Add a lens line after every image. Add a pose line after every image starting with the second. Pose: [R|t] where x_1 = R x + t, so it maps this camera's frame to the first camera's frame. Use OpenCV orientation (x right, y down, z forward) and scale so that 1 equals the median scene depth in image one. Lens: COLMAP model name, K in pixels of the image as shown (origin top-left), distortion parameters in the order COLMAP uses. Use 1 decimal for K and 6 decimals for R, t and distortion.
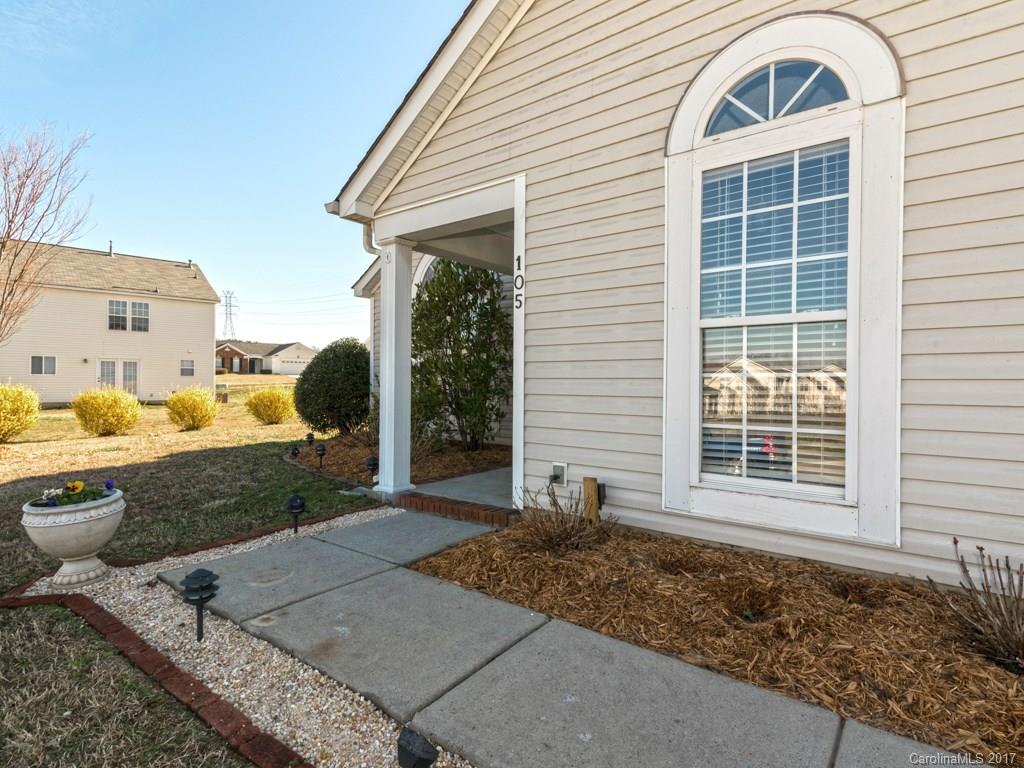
lens RADIAL K [[534.5, 0, 512.0], [0, 534.5, 384.0], [0, 0, 1]] dist [0.020887, -0.001344]
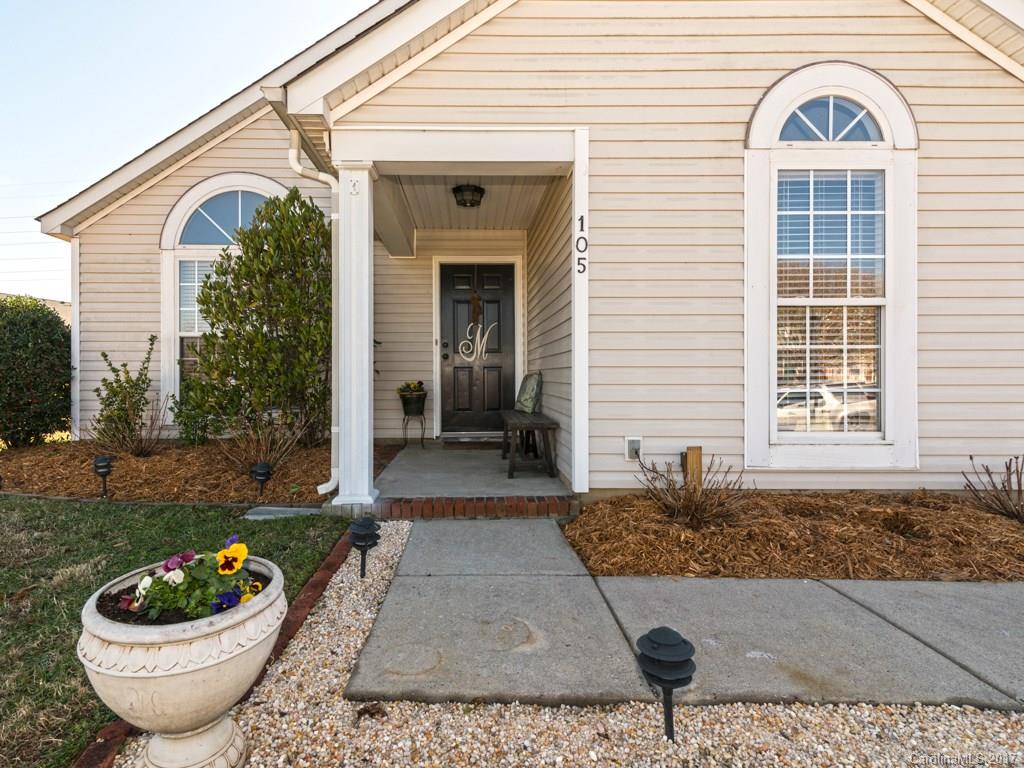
lens RADIAL K [[524.6, 0, 512.0], [0, 524.6, 372.4], [0, 0, 1]] dist [0.019861, 0.000043]
pose [[0.789921, -0.006359, 0.613176, -0.786974], [0.008099, 0.999967, -0.000063, 0.034187], [-0.613155, 0.005015, 0.789947, 0.452464]]
